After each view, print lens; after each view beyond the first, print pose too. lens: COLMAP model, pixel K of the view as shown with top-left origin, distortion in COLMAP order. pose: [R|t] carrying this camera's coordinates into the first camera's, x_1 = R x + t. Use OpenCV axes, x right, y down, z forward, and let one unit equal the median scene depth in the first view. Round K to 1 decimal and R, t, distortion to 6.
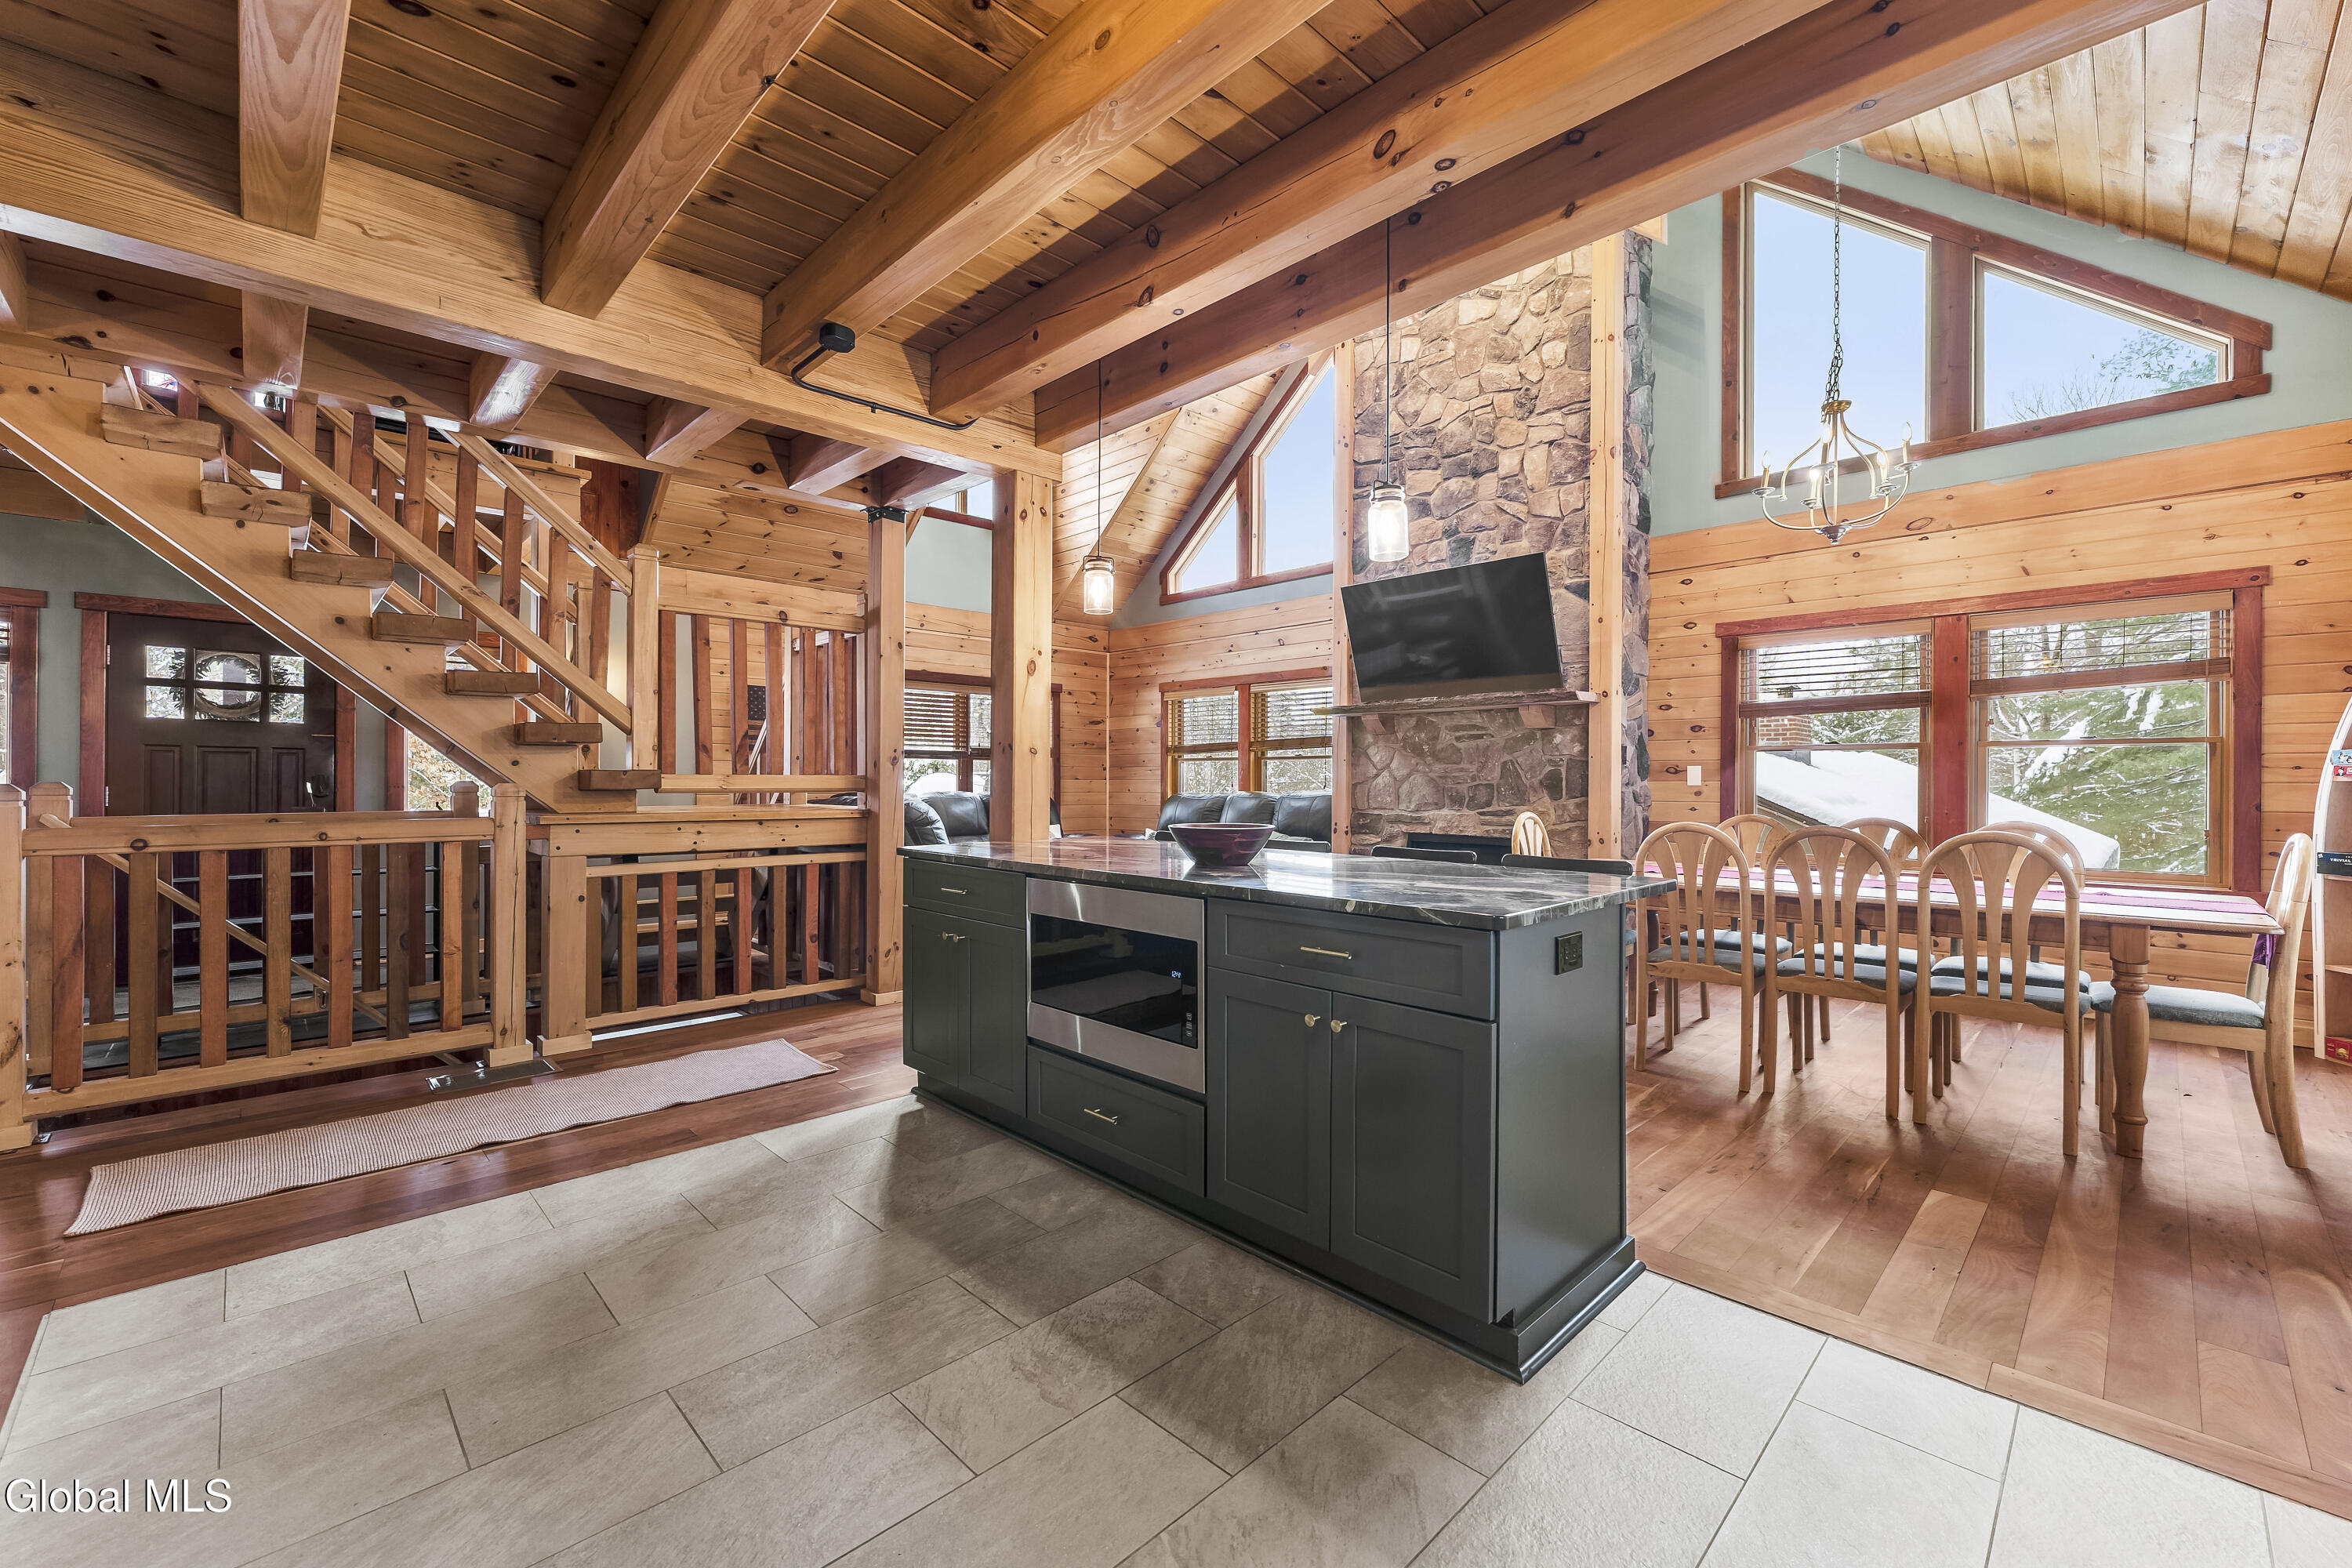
lens RADIAL K [[951.0, 0, 1176.0], [0, 951.0, 784.0], [0, 0, 1]] dist [-0.001444, -0.000276]
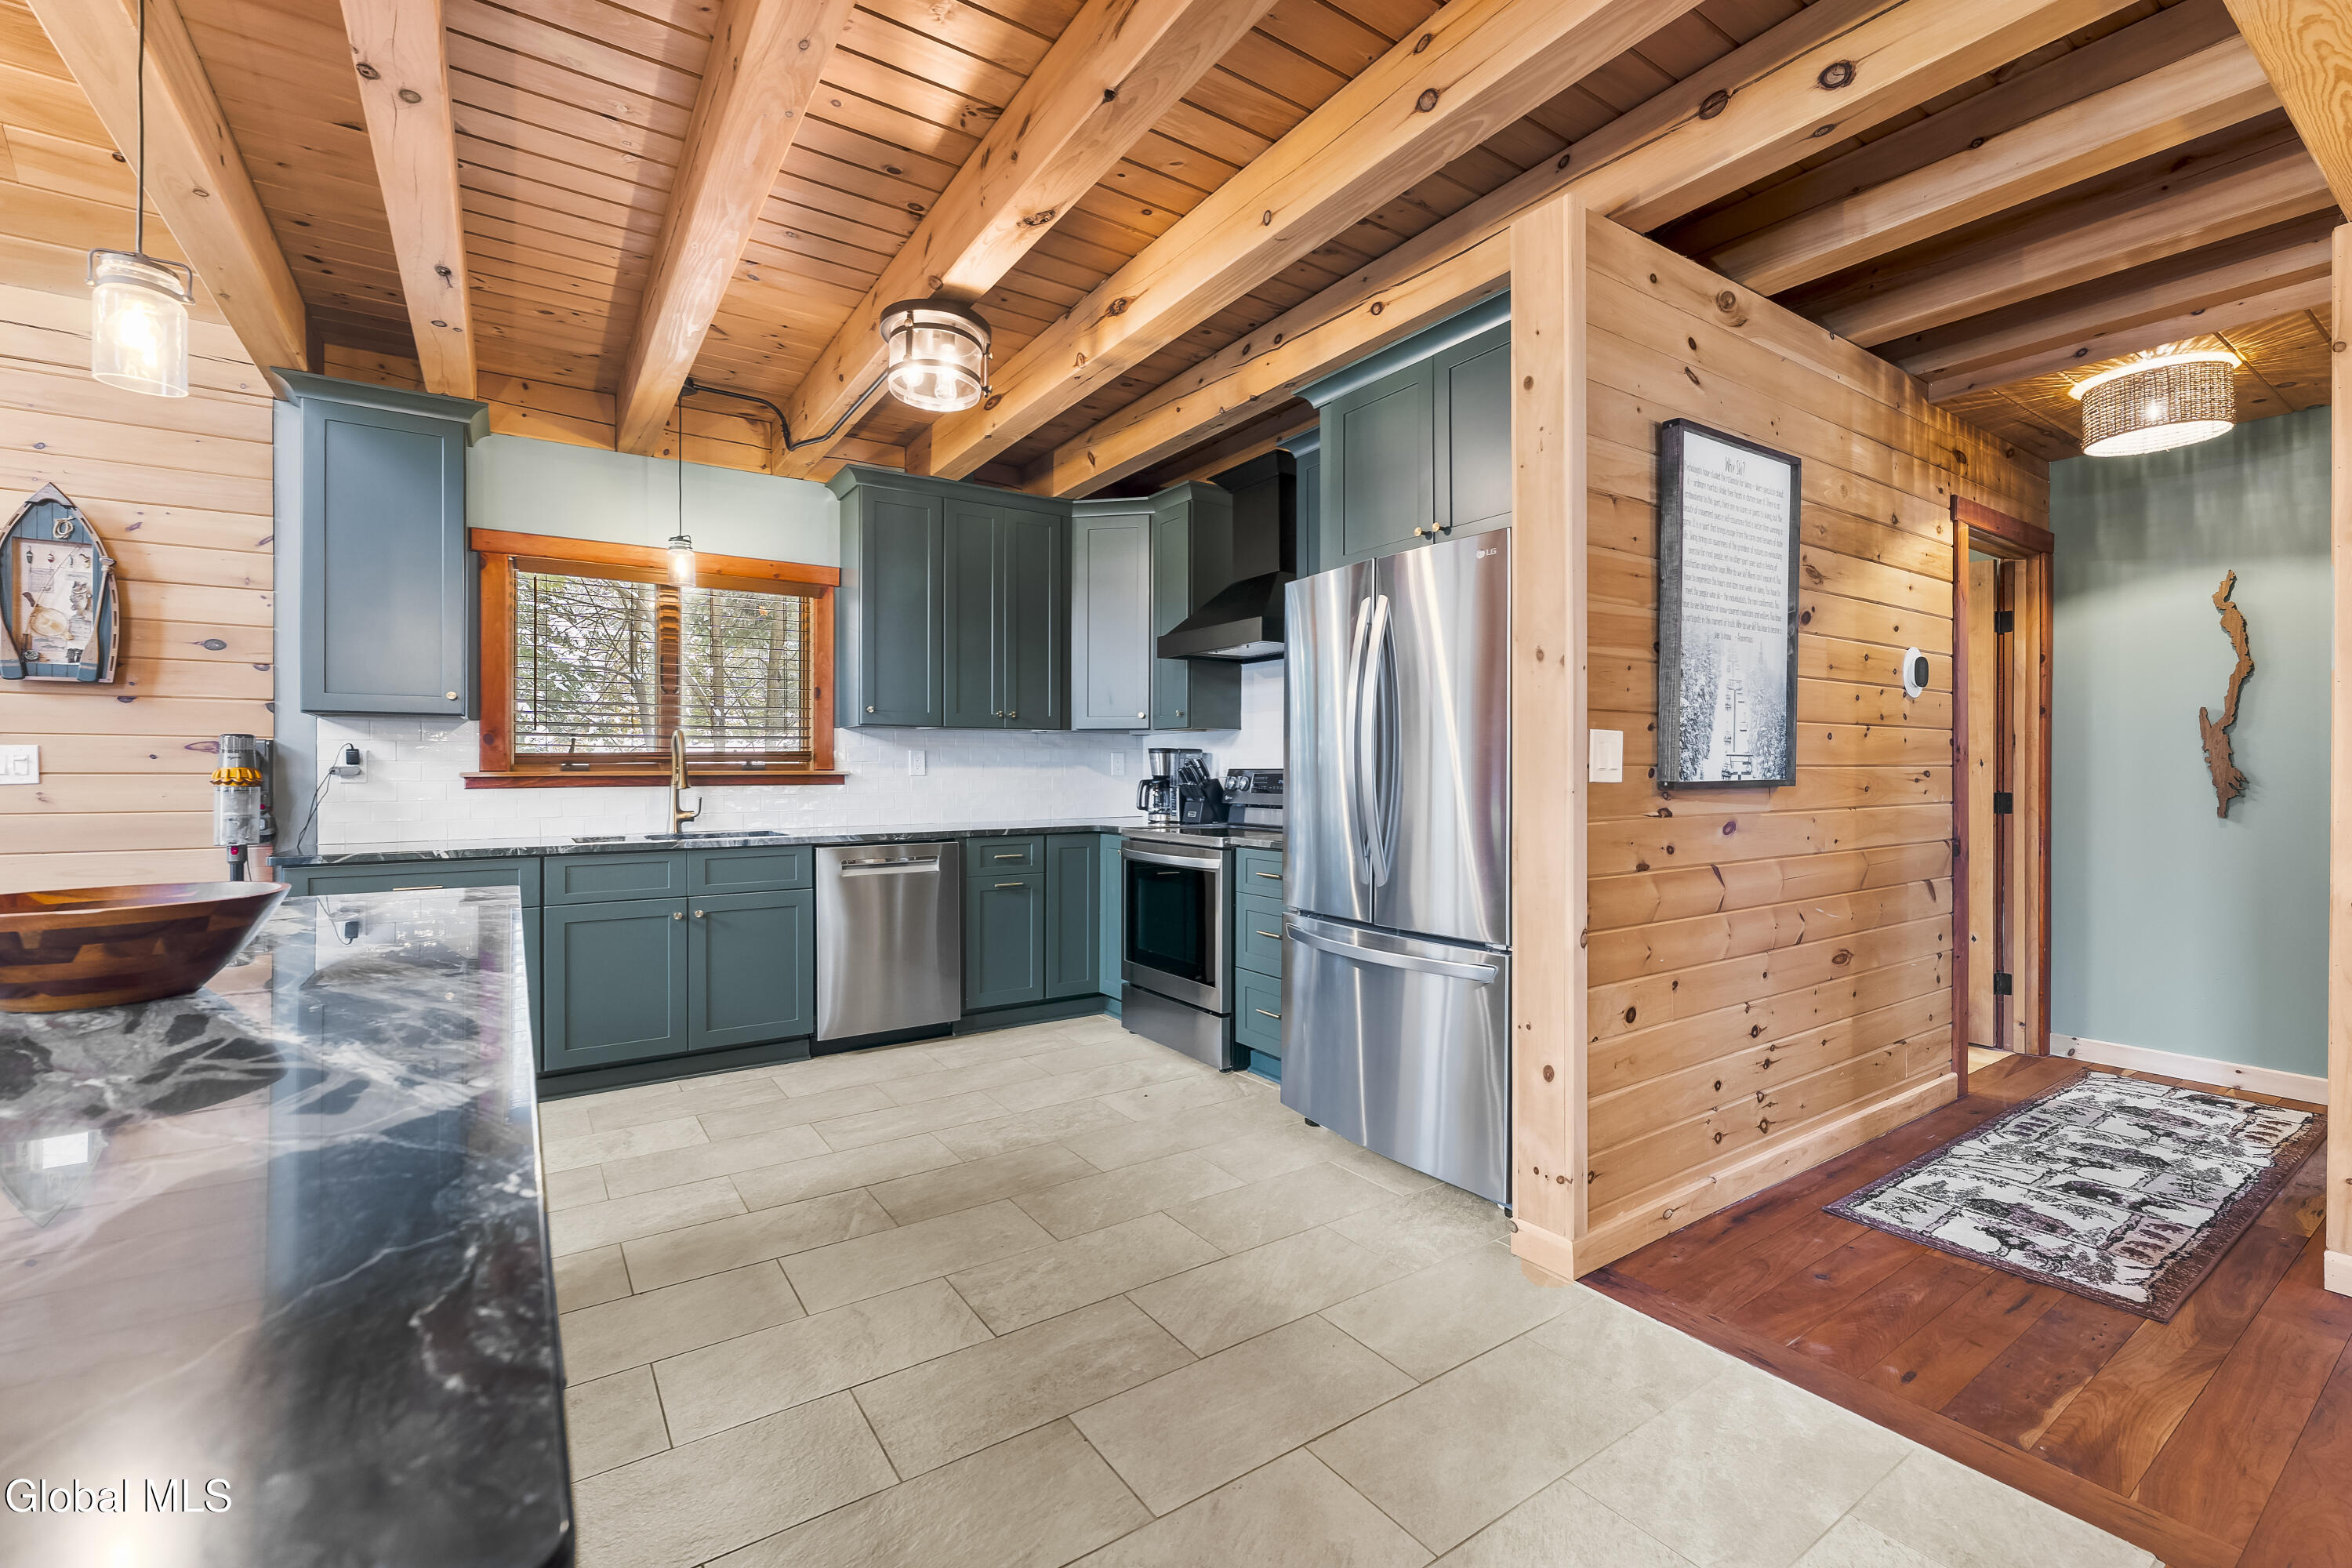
lens RADIAL K [[989.4, 0, 1177.2], [0, 989.4, 768.5], [0, 0, 1]] dist [-0.002491, 0.000082]
pose [[-0.983677, -0.001617, 0.179936, -0.201917], [-0.000895, 0.999991, 0.004095, -0.004280], [-0.179941, 0.003867, -0.983670, 0.592815]]
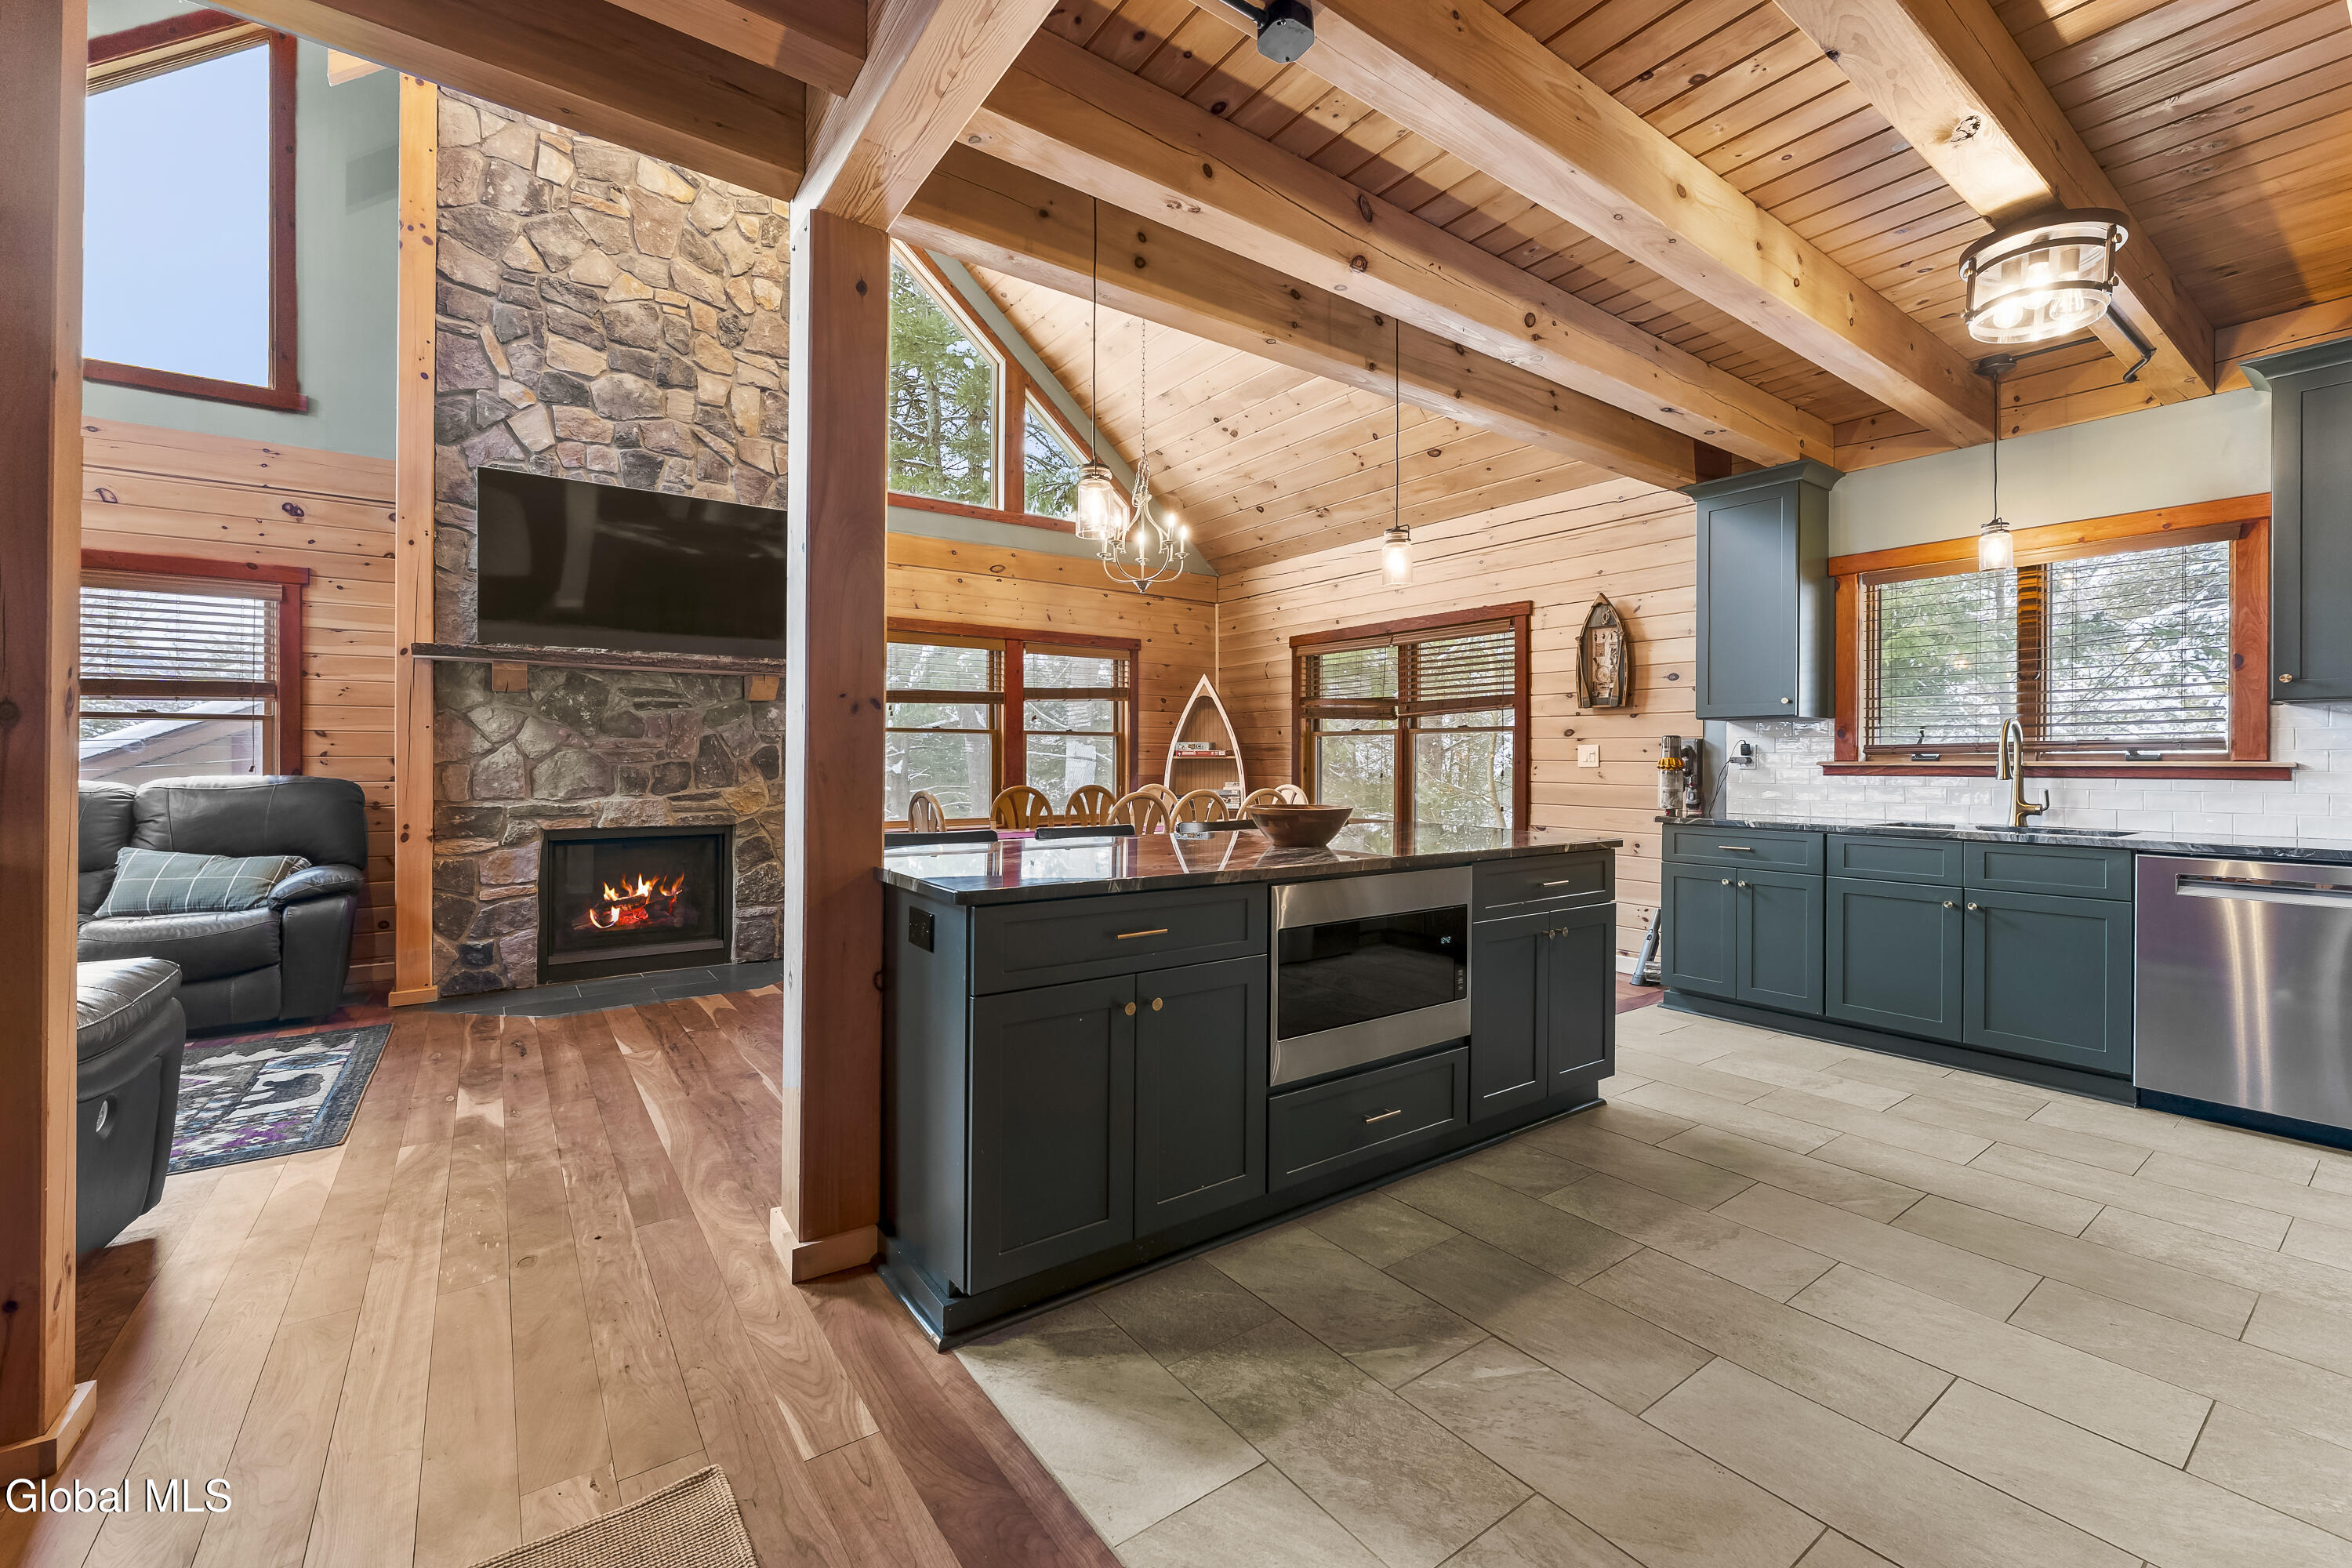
lens RADIAL K [[961.8, 0, 1181.9], [0, 961.8, 760.9], [0, 0, 1]] dist [-0.001251, -0.000138]
pose [[0.145993, -0.004077, 0.989277, -0.439443], [0.002166, 0.999990, 0.003801, -0.003617], [-0.989283, 0.001588, 0.146000, 0.441447]]
